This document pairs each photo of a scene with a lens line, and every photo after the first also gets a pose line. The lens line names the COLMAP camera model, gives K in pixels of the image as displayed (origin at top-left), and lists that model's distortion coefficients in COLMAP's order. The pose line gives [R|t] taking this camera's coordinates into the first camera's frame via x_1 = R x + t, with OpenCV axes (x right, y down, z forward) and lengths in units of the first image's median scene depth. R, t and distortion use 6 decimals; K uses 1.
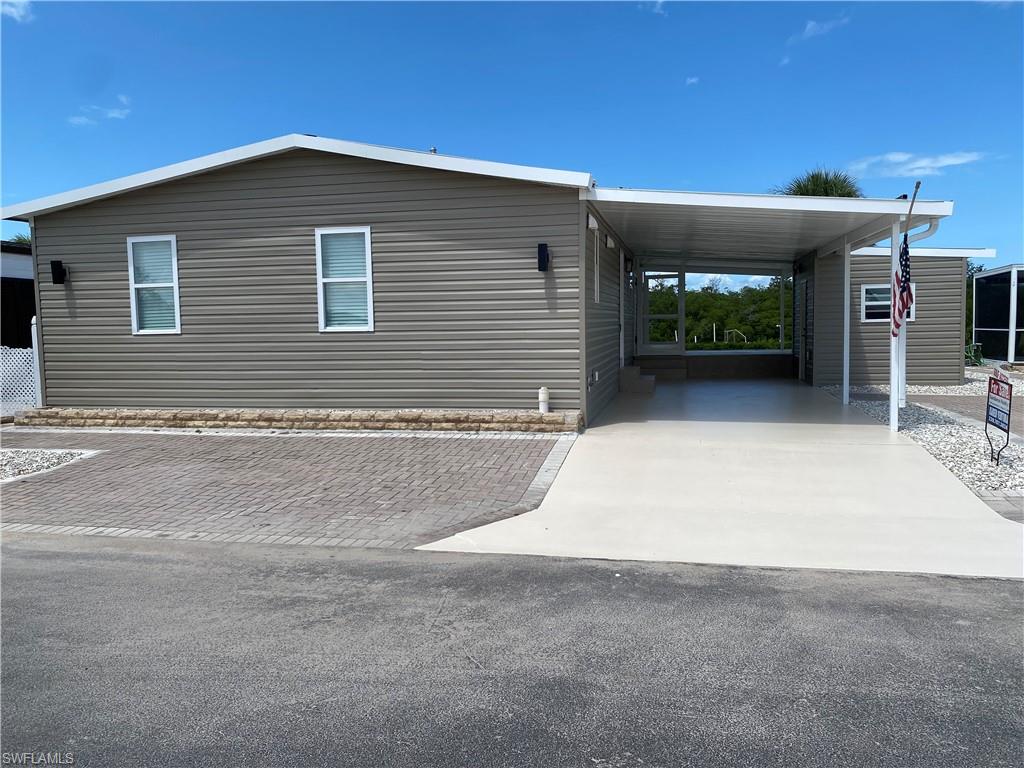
lens RADIAL K [[772.9, 0, 512.0], [0, 772.9, 384.0], [0, 0, 1]] dist [-0.010348, -0.009179]
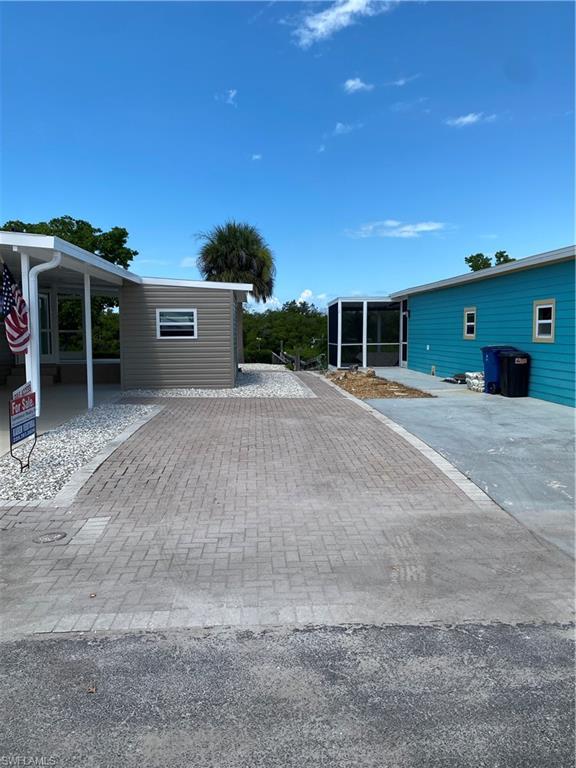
lens RADIAL K [[579.7, 0, 288.0], [0, 579.7, 384.0], [0, 0, 1]] dist [-0.010348, -0.009179]
pose [[0.961631, -0.009199, 0.274192, 0.388062], [0.007427, 0.999944, 0.007499, -0.011110], [-0.274246, -0.005175, 0.961646, 0.028855]]
